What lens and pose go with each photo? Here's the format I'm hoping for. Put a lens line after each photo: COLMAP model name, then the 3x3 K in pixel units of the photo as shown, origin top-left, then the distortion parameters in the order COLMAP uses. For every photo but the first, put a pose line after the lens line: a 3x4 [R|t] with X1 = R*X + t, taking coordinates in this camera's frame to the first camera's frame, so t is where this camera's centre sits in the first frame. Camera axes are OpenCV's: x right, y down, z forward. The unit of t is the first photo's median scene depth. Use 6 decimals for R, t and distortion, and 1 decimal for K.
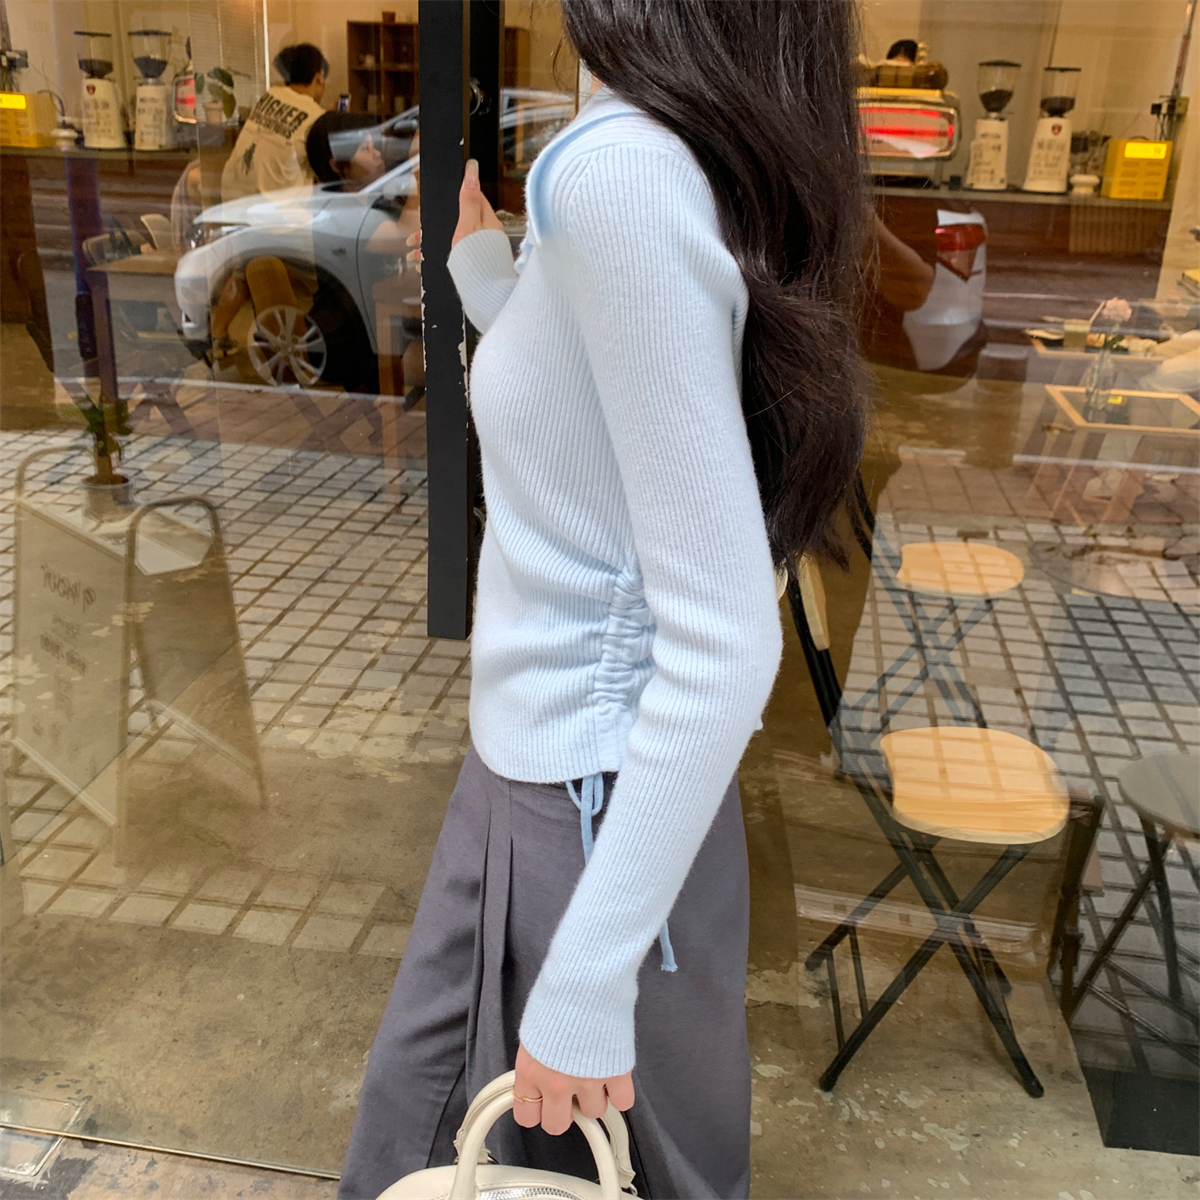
lens RADIAL K [[1236.2, 0, 653.0], [0, 1236.2, 599.8], [0, 0, 1]] dist [0.014513, -0.098615]
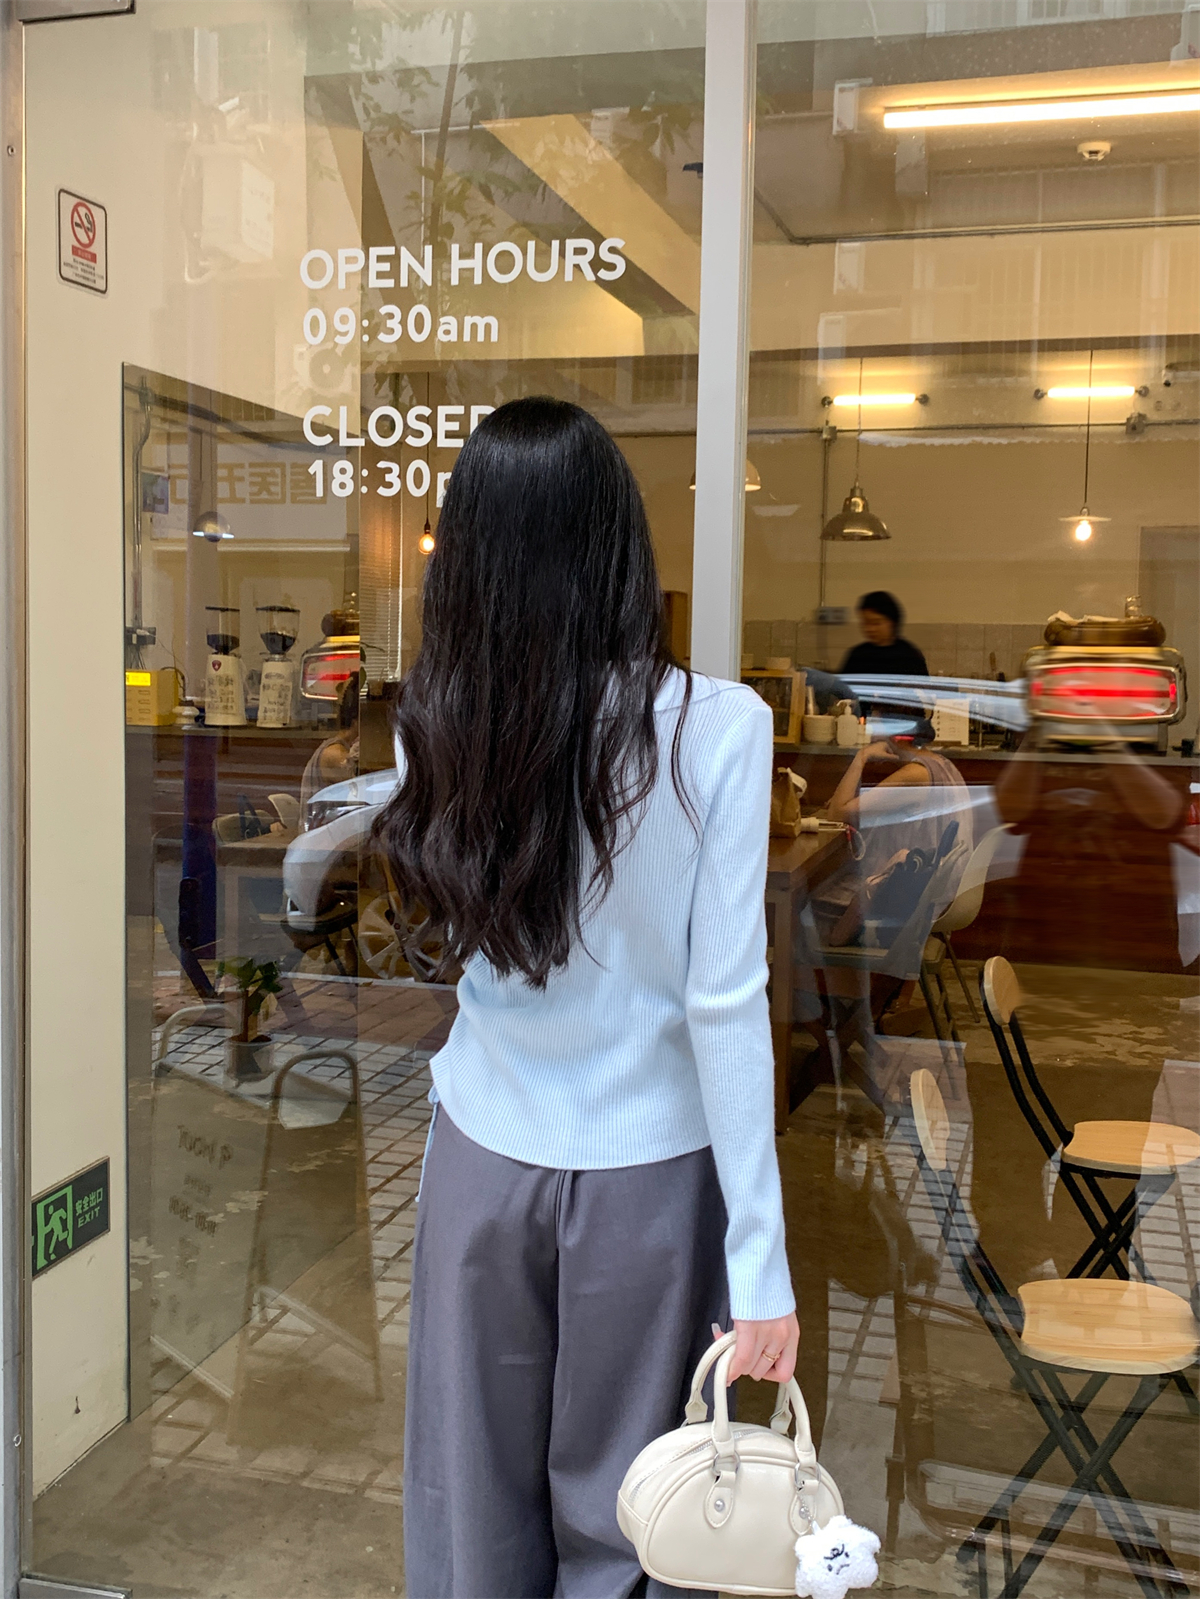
lens RADIAL K [[1678.7, 0, 600.0], [0, 1678.7, 799.5], [0, 0, 1]] dist [-0.001025, -0.002668]
pose [[0.989534, -0.011417, -0.143849, 0.018519], [-0.031418, 0.955905, -0.291989, 0.051427], [0.140840, 0.293453, 0.945542, -0.155288]]
